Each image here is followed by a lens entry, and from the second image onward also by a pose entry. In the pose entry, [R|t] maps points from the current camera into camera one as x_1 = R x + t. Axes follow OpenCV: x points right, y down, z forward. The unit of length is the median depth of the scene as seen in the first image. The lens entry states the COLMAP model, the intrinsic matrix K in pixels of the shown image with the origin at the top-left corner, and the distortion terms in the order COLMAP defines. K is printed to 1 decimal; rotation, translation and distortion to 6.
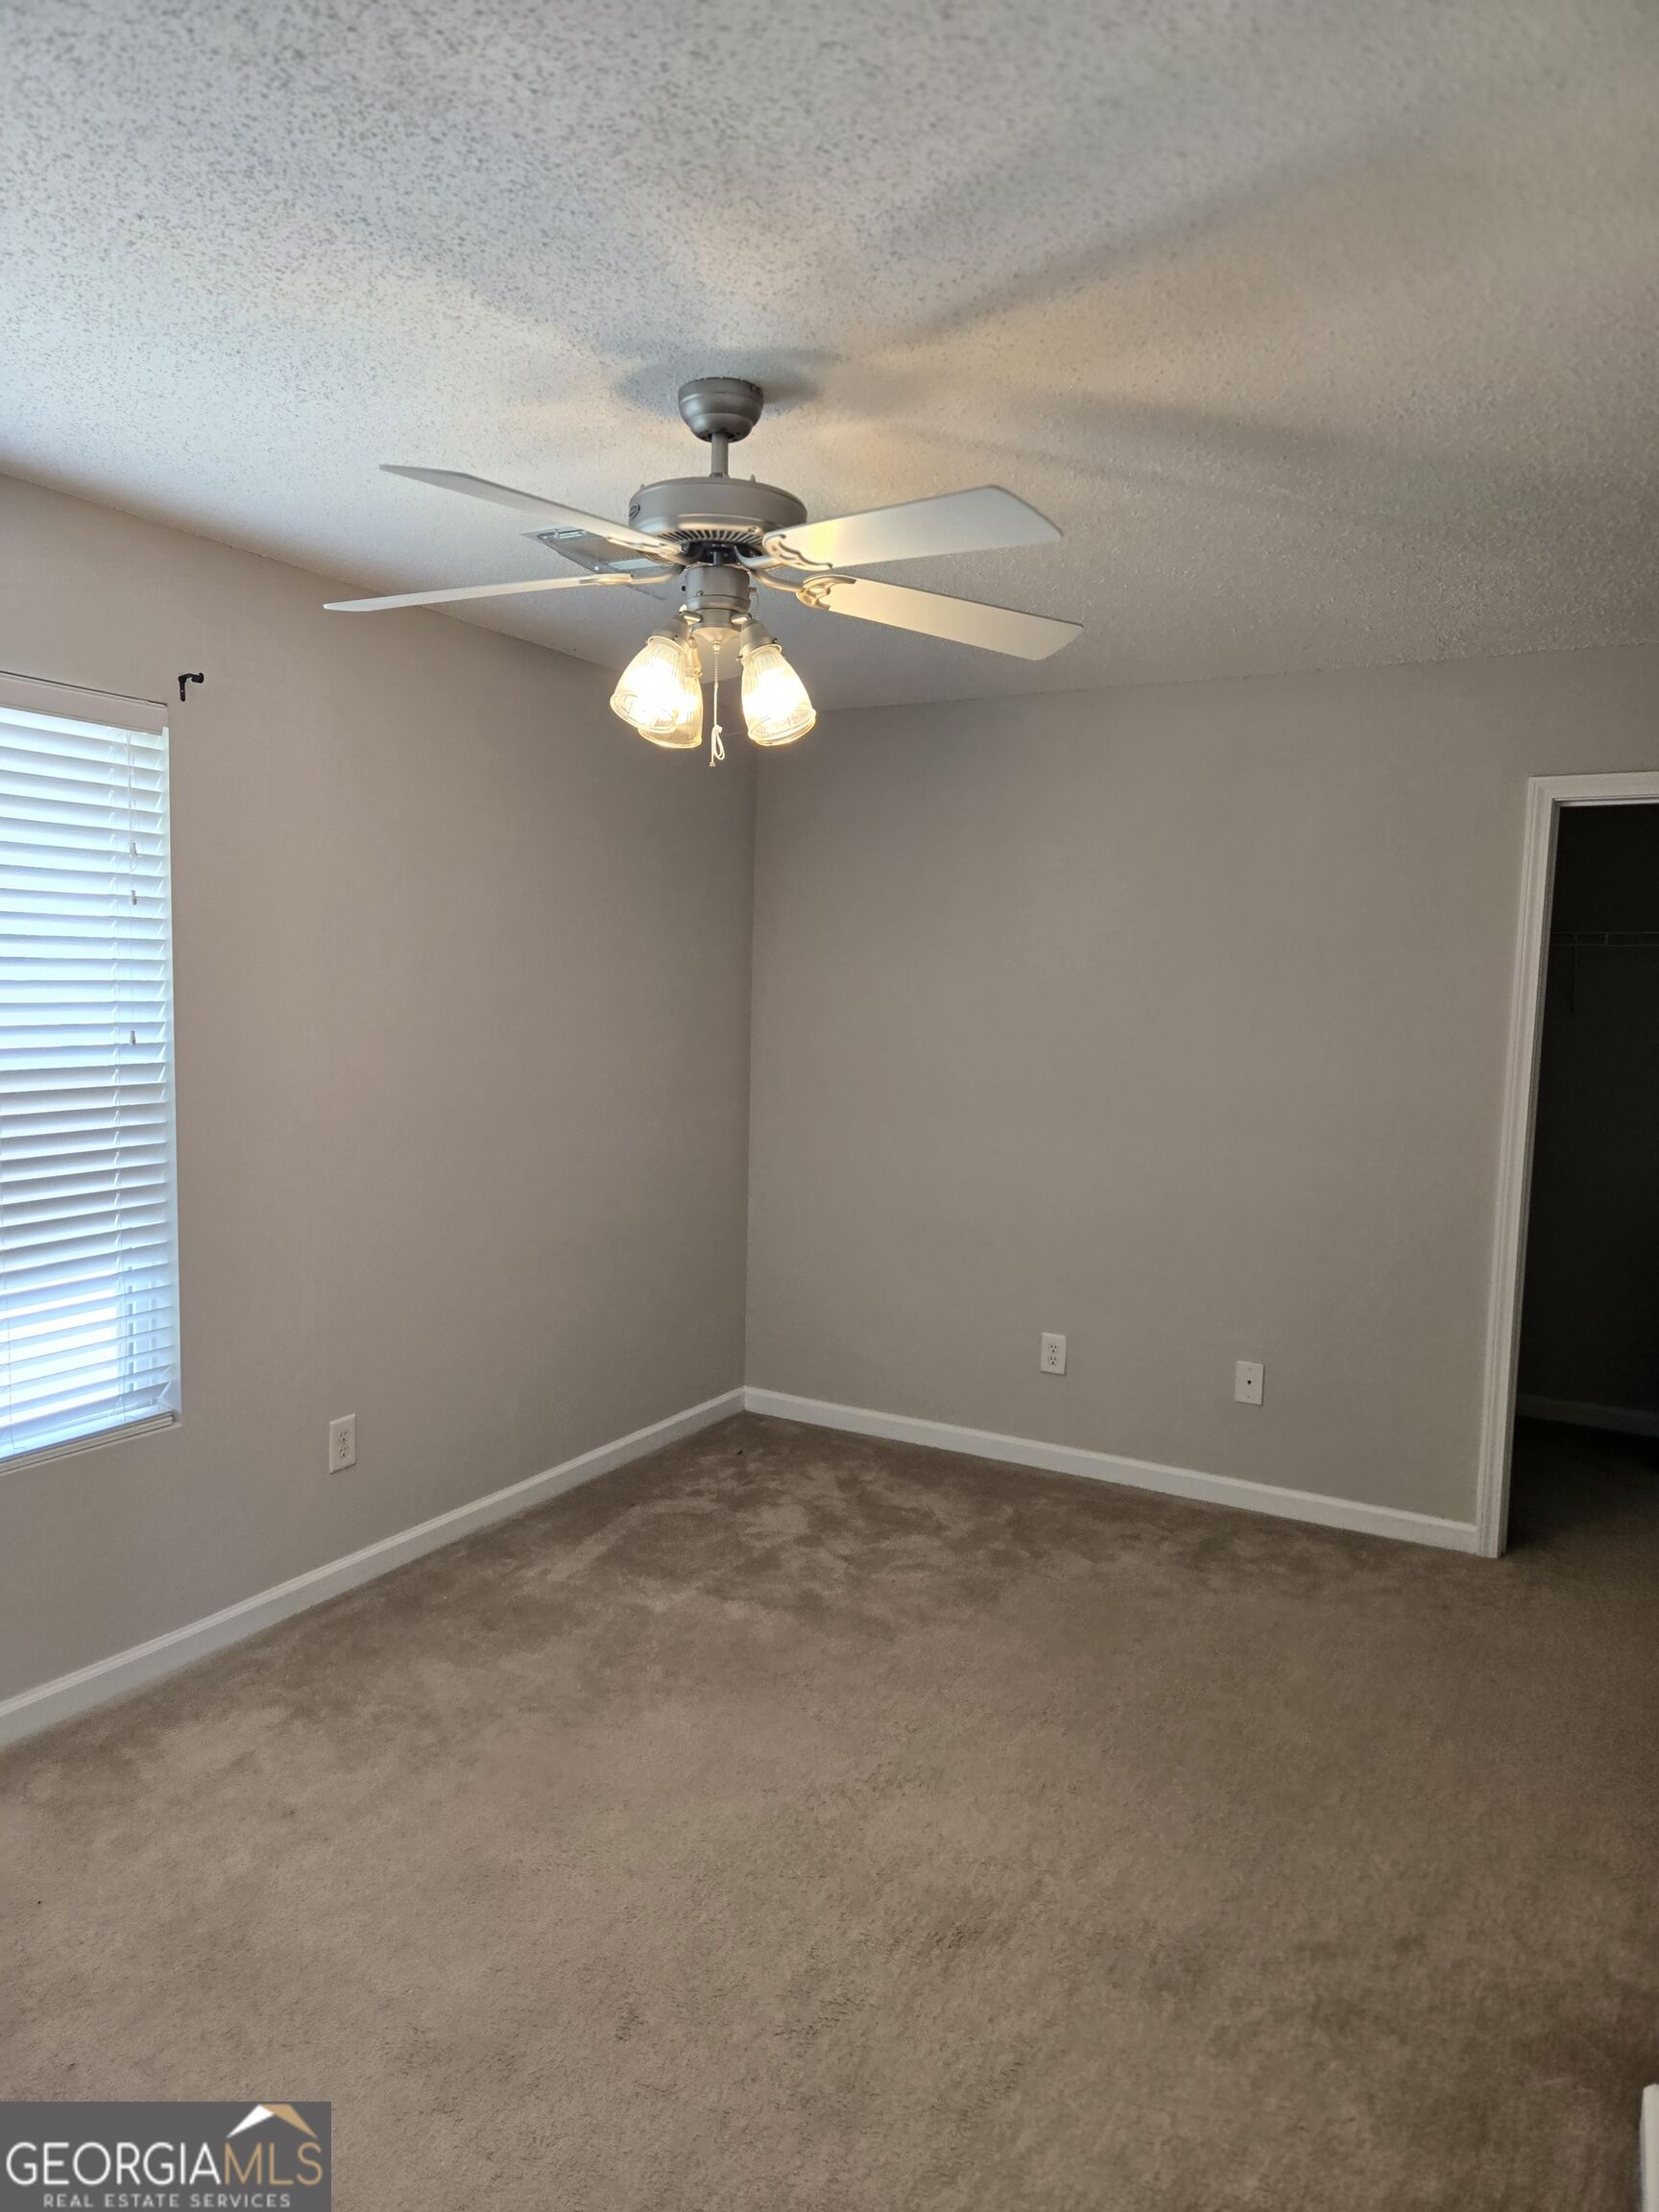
lens RADIAL K [[1473.3, 0, 823.7], [0, 1473.3, 1103.2], [0, 0, 1]] dist [0.066987, -0.052541]
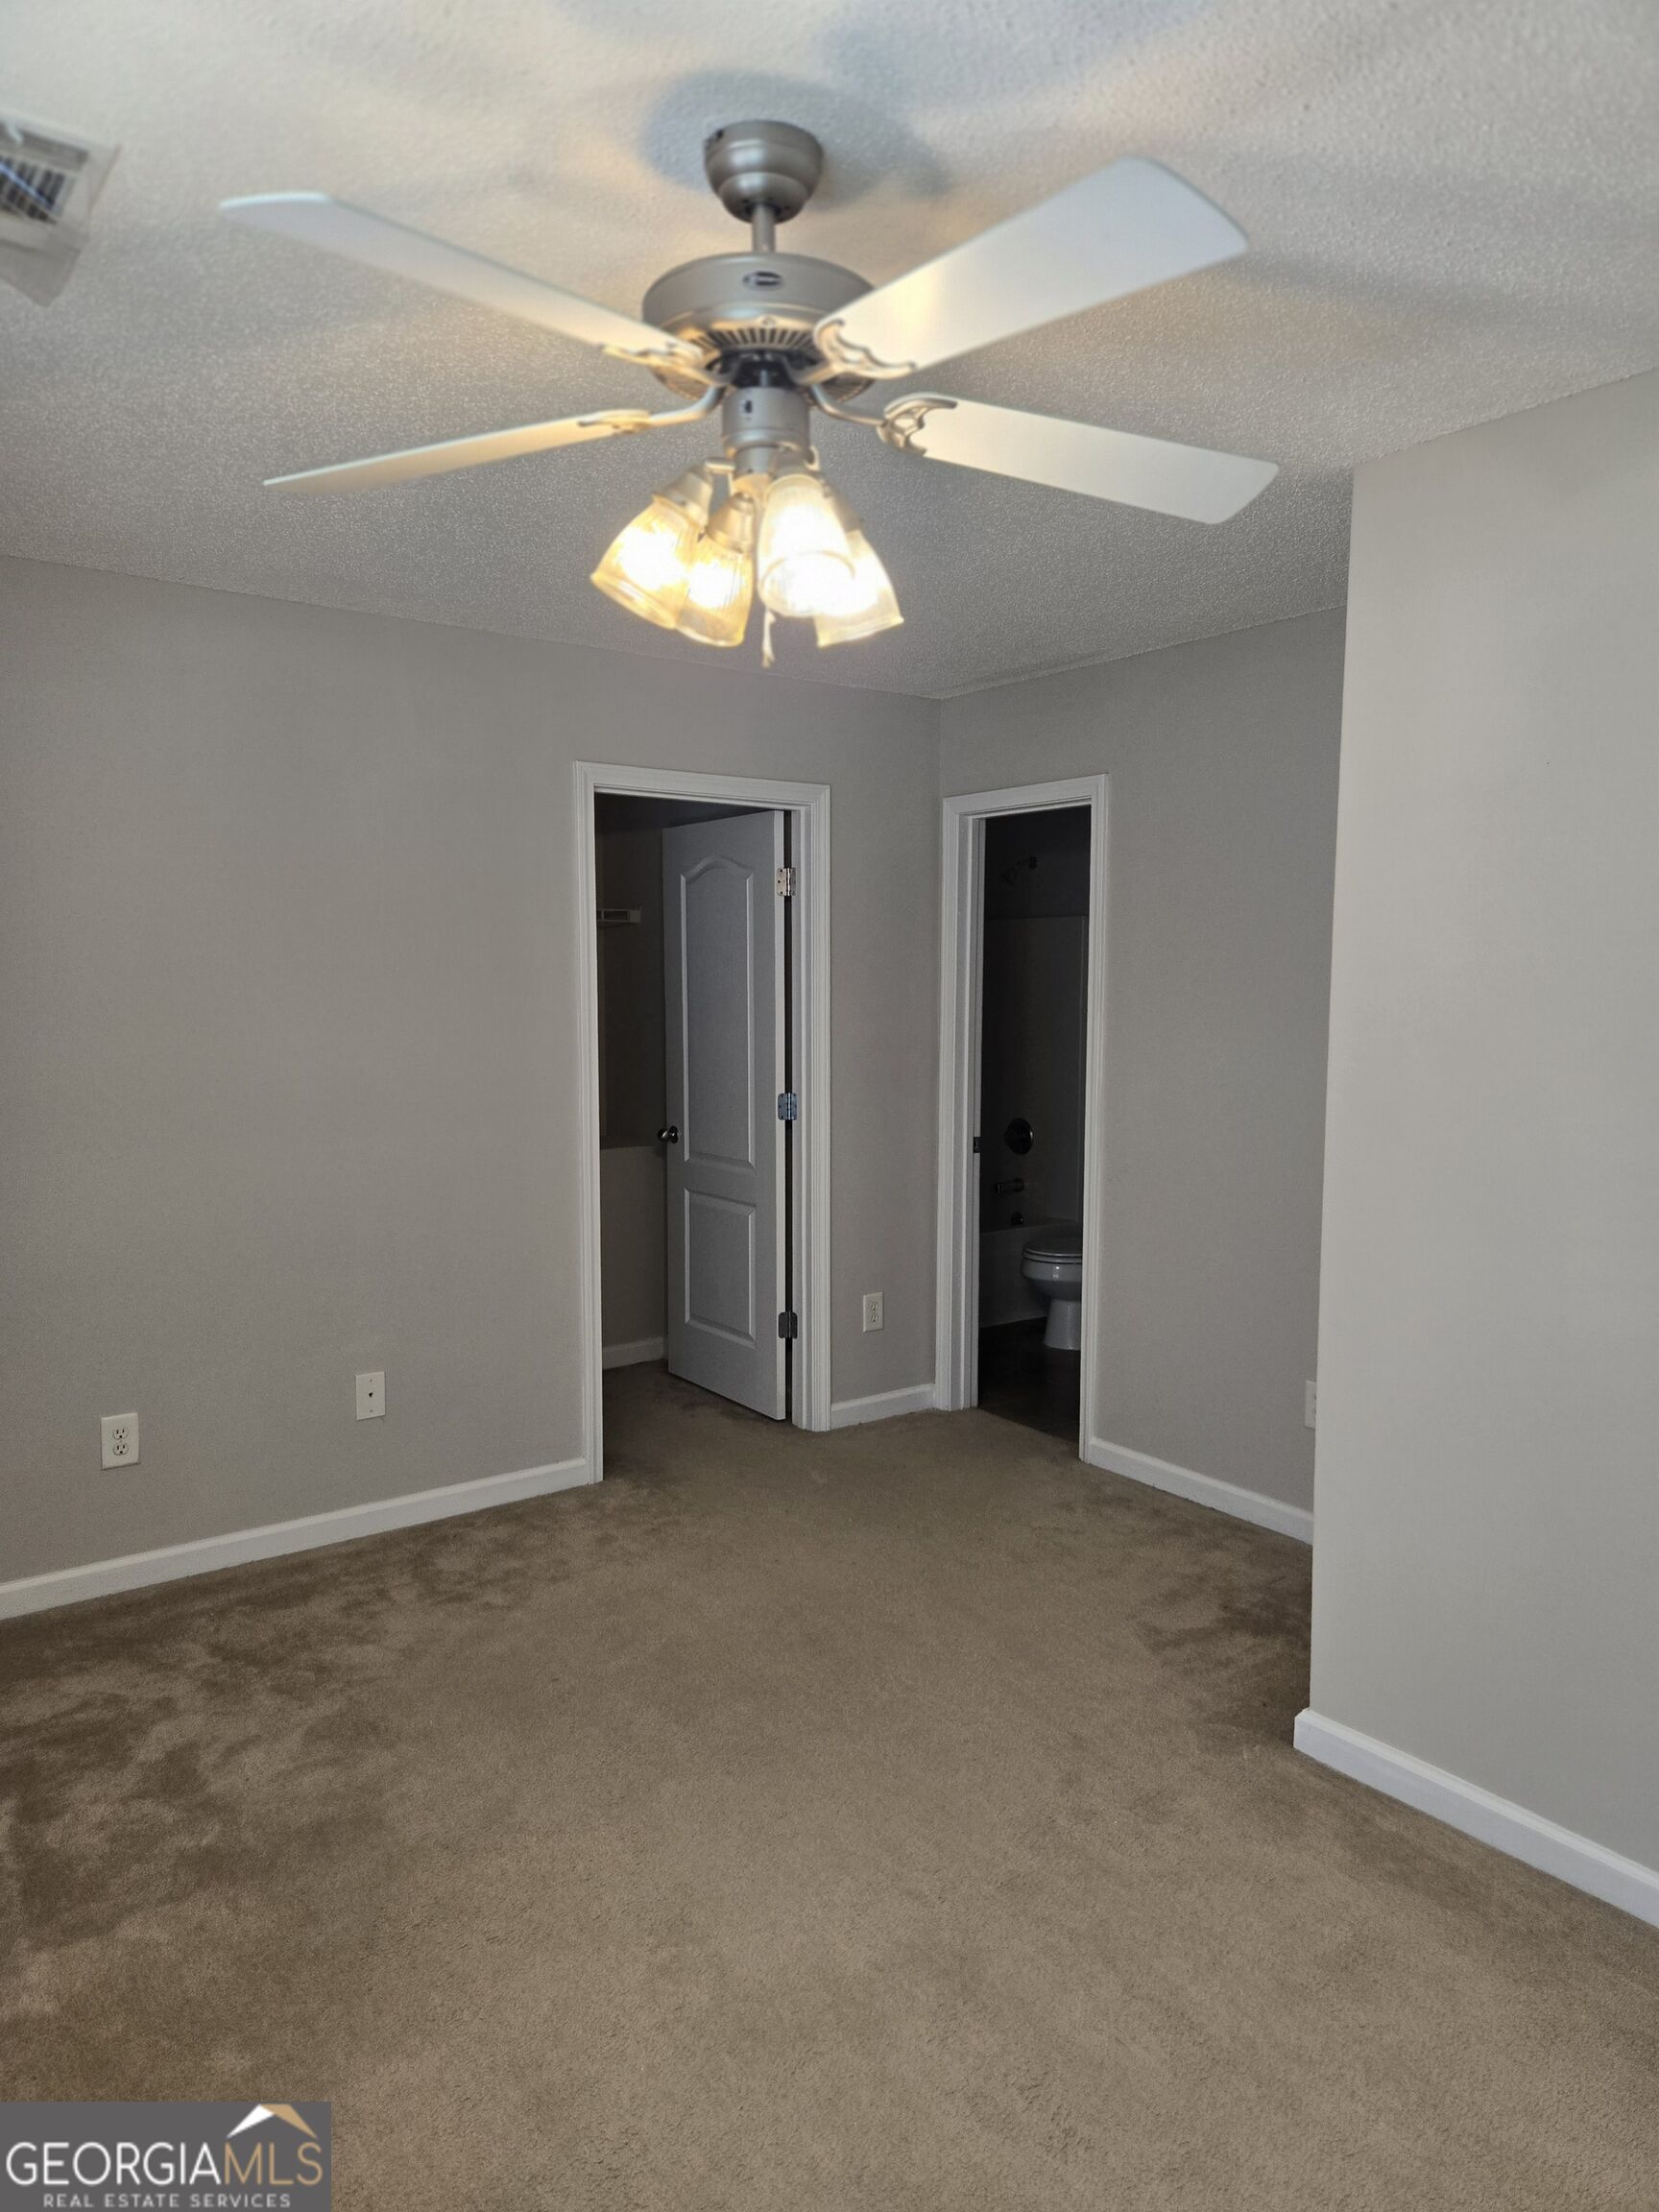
lens RADIAL K [[1473.3, 0, 827.9], [0, 1473.3, 1107.5], [0, 0, 1]] dist [0.066987, -0.052541]
pose [[0.404741, -0.102770, 0.908638, -0.443253], [0.079117, 0.993874, 0.077168, -0.037770], [-0.911003, 0.040656, 0.410392, 0.397726]]
